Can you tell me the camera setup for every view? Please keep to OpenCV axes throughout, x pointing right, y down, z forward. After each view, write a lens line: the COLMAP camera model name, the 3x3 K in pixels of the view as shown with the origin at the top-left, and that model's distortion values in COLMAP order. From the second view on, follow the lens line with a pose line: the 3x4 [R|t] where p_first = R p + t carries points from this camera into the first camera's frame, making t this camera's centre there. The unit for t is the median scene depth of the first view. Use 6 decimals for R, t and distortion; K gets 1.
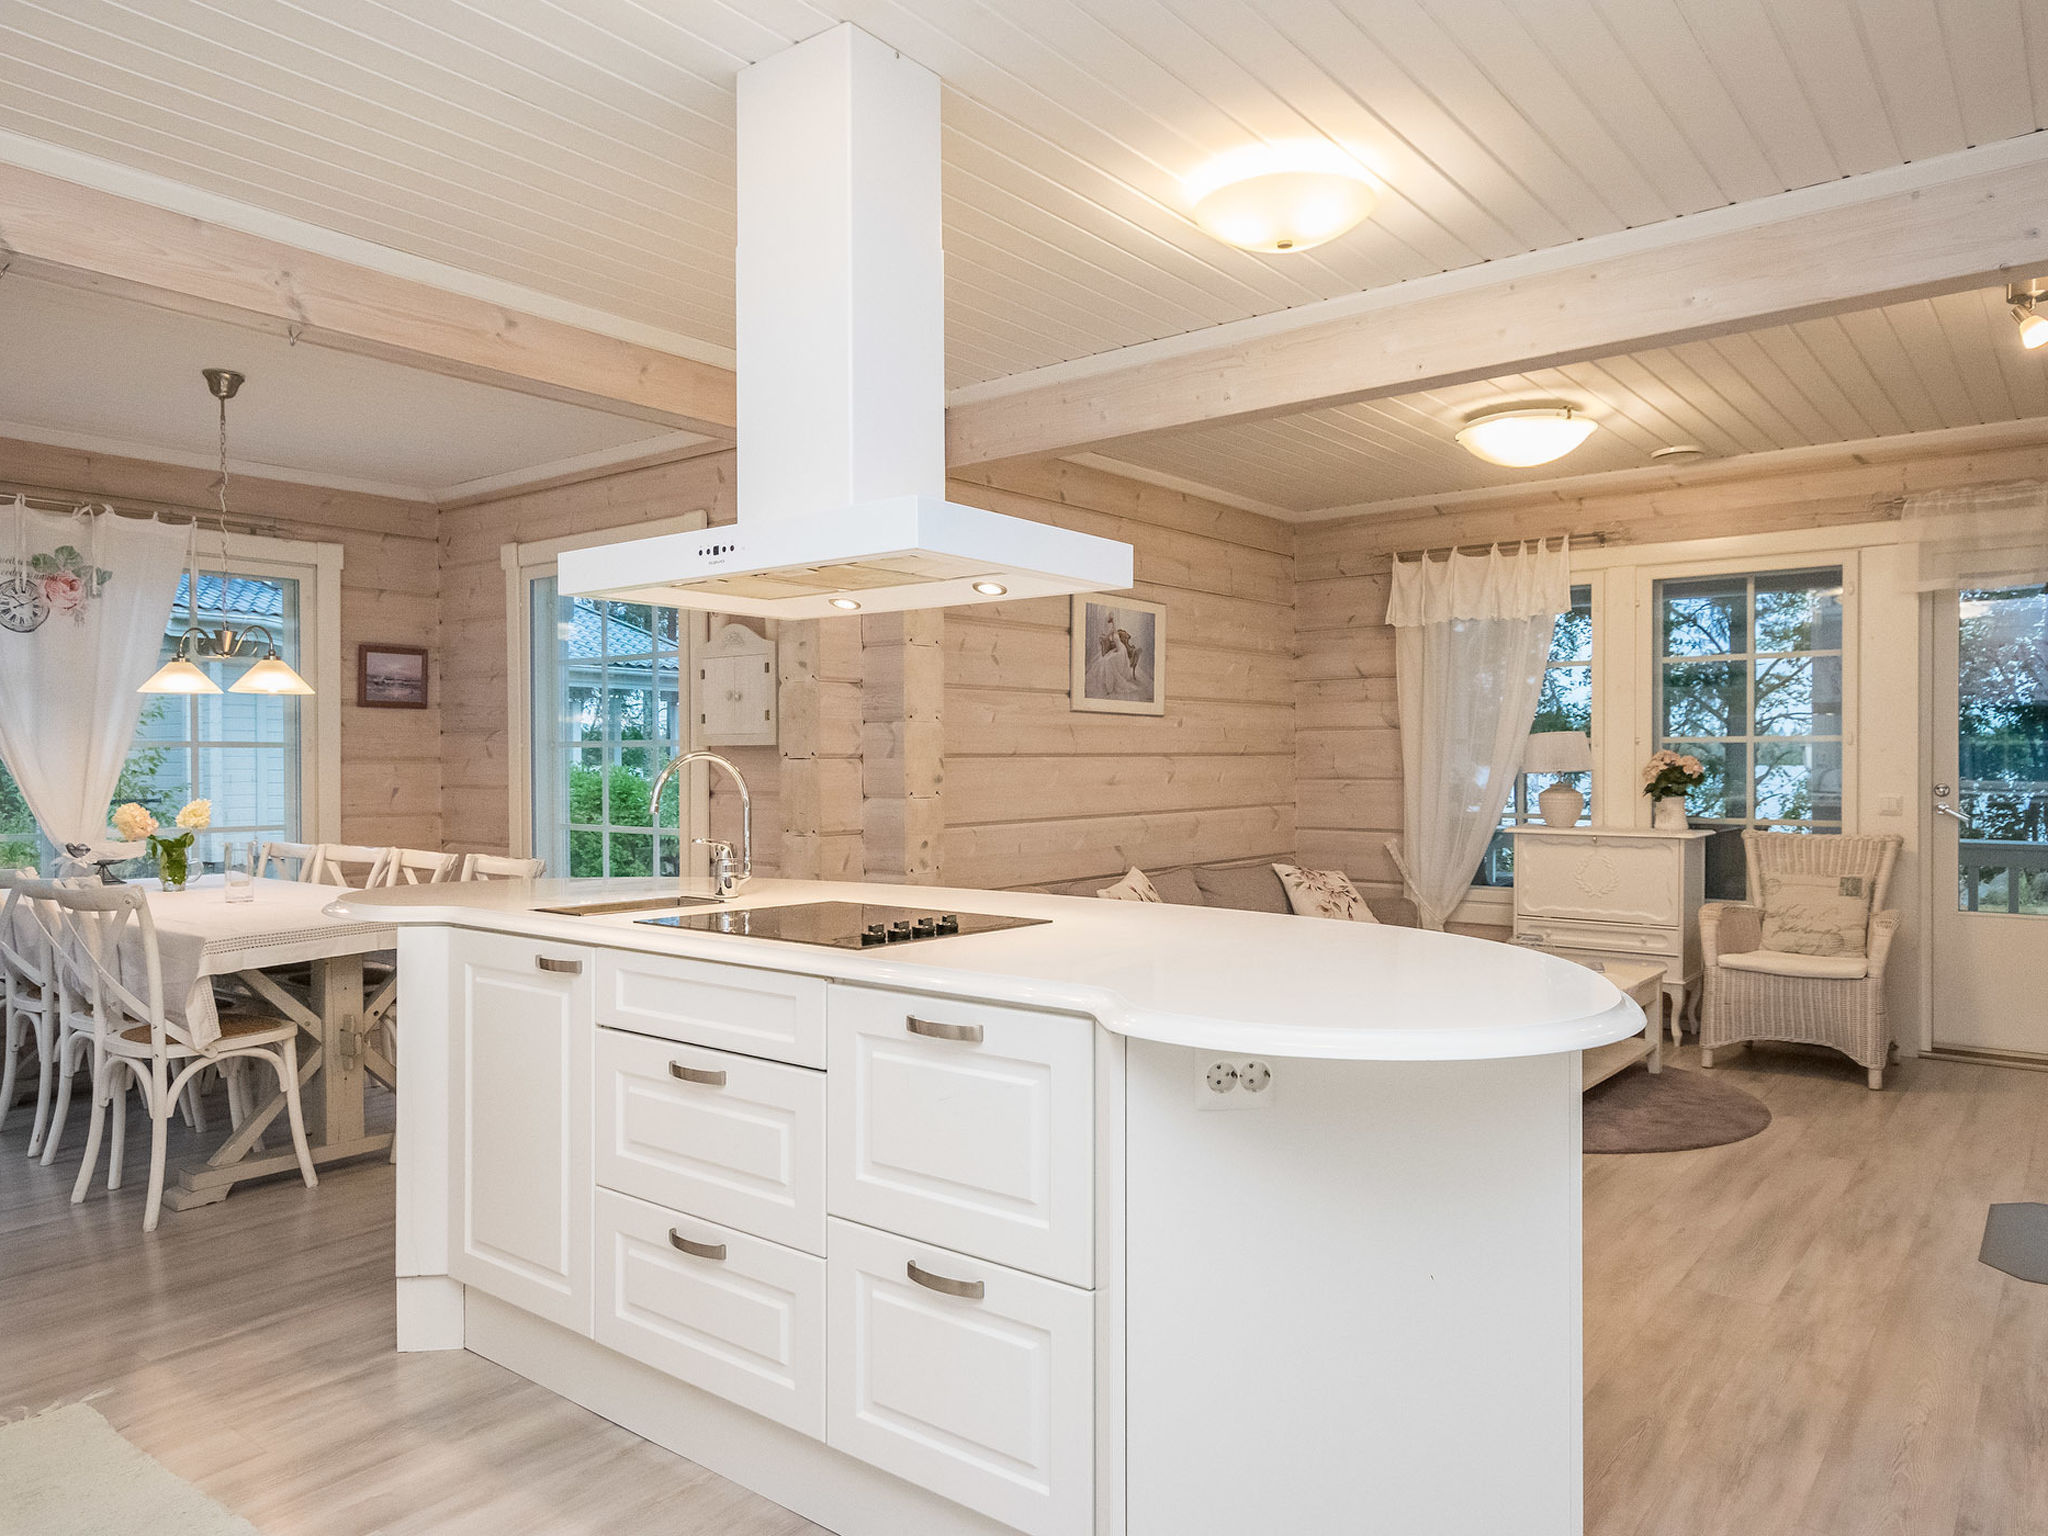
lens RADIAL K [[1379.1, 0, 1032.1], [0, 1379.1, 769.9], [0, 0, 1]] dist [0.007768, 0.007156]
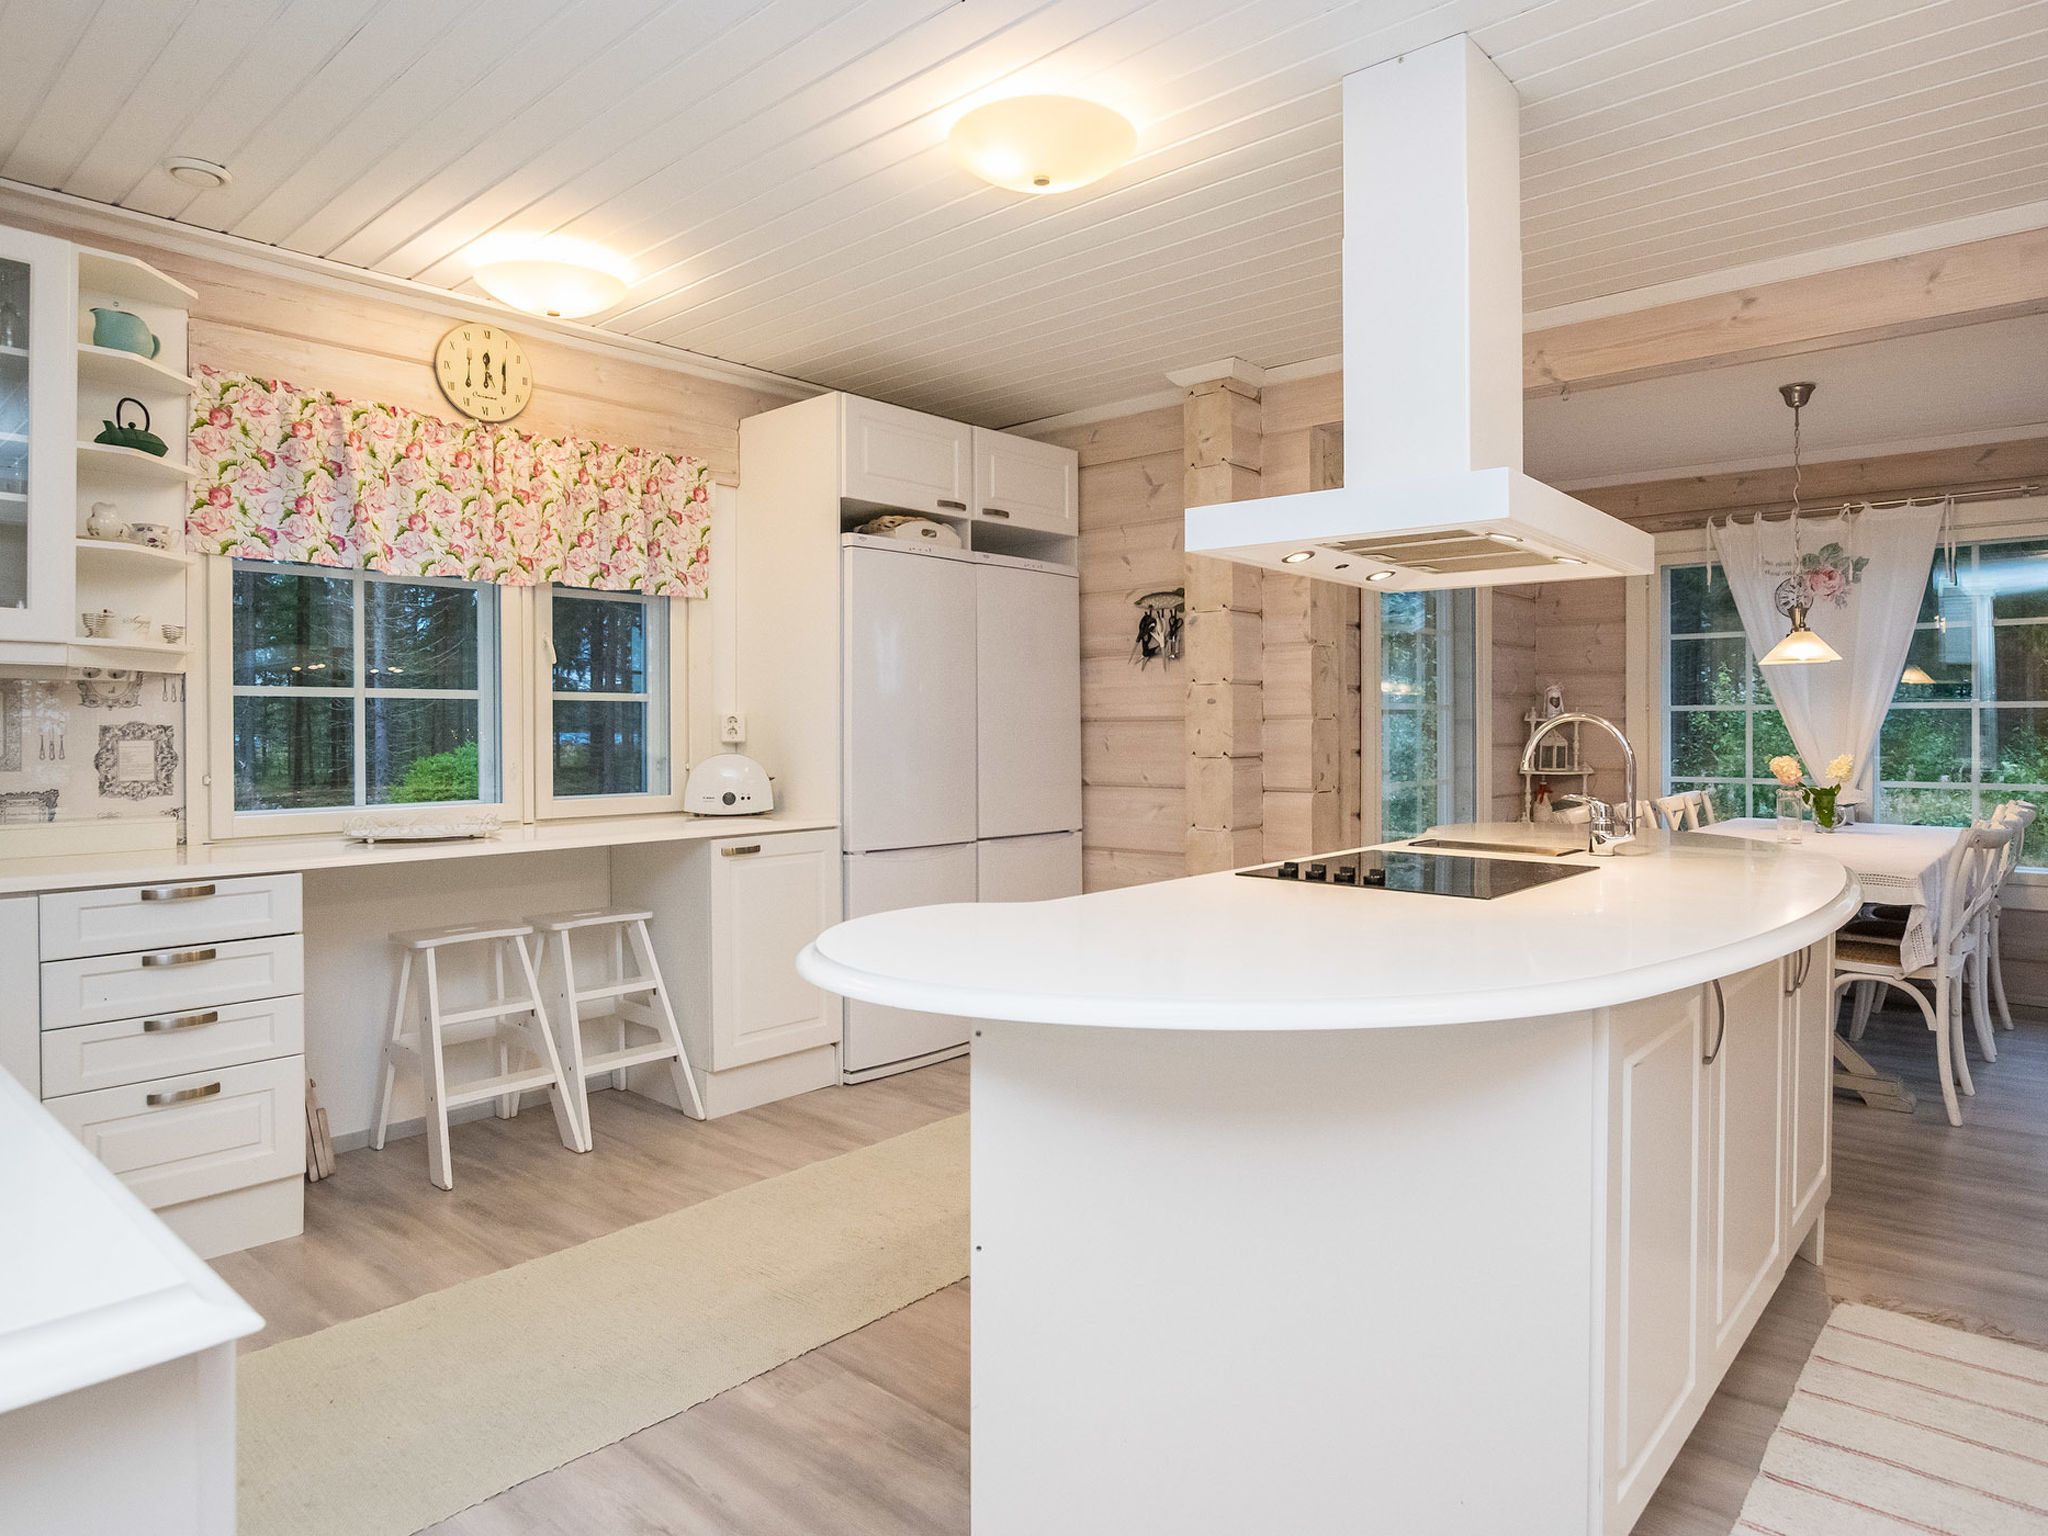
lens RADIAL K [[1227.1, 0, 1038.1], [0, 1227.1, 735.6], [0, 0, 1]] dist [-0.023973, 0.002393]
pose [[-0.057903, 0.010229, -0.998270, 0.400756], [-0.003169, 0.999941, 0.010430, -0.002082], [0.998317, 0.003767, -0.057868, 0.361826]]
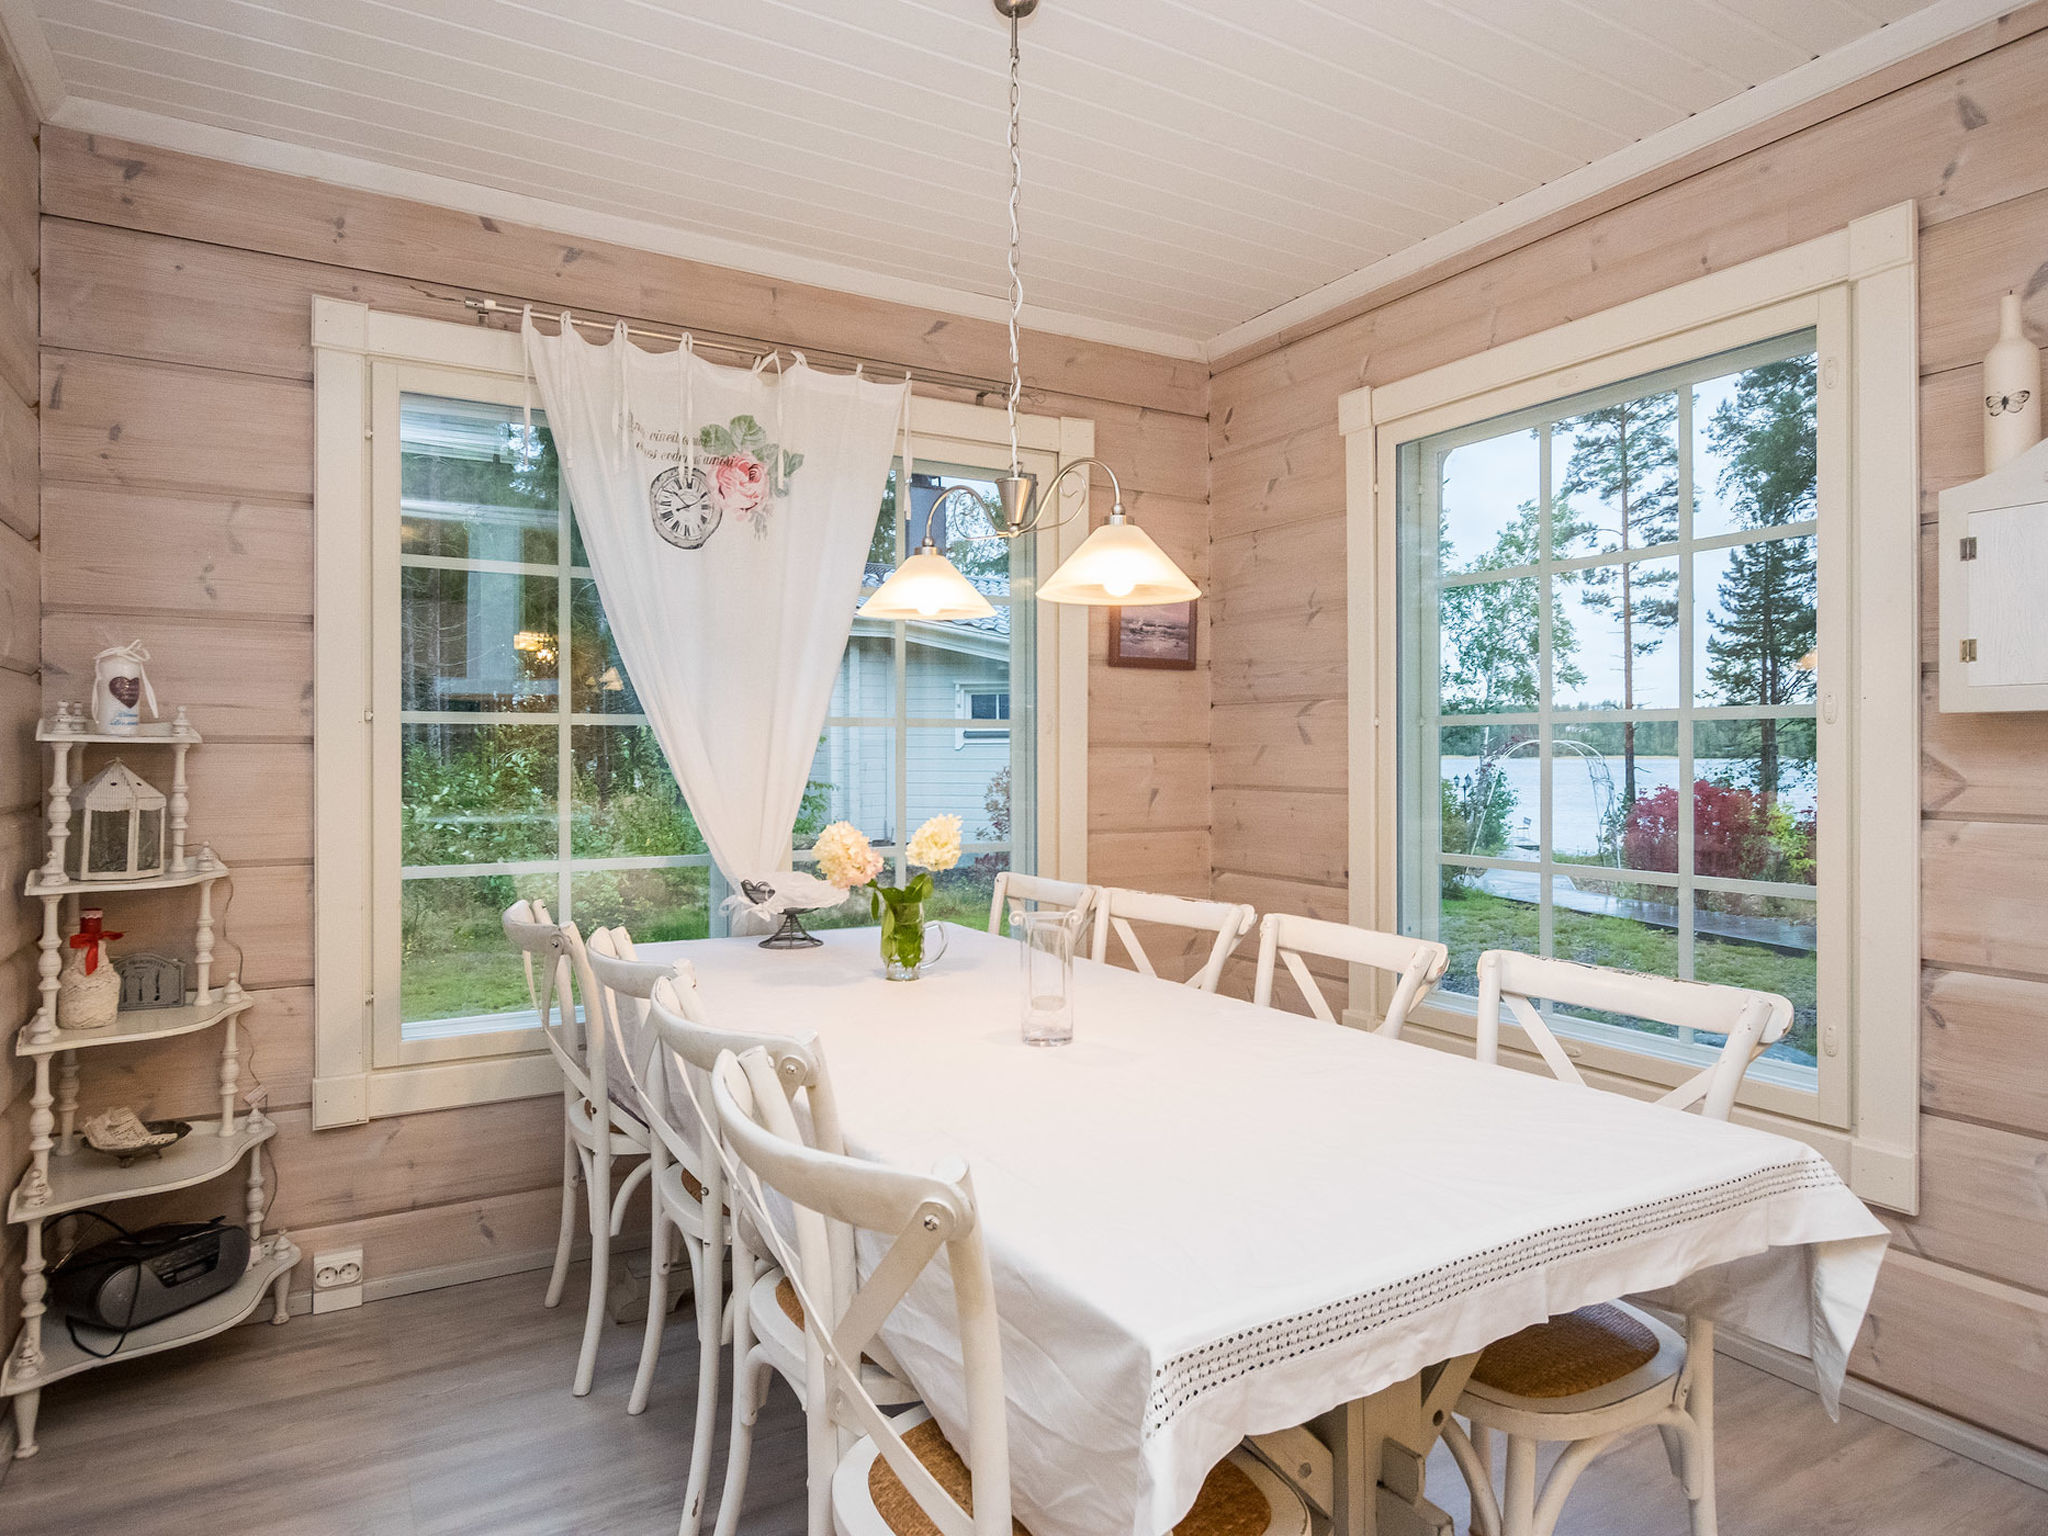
lens RADIAL K [[1227.1, 0, 1042.8], [0, 1227.1, 753.6], [0, 0, 1]] dist [-0.023973, 0.002393]
pose [[0.934369, 0.002665, -0.356297, -0.355115], [-0.004376, 0.999982, -0.003996, -0.001282], [0.356280, 0.005293, 0.934364, 0.506396]]
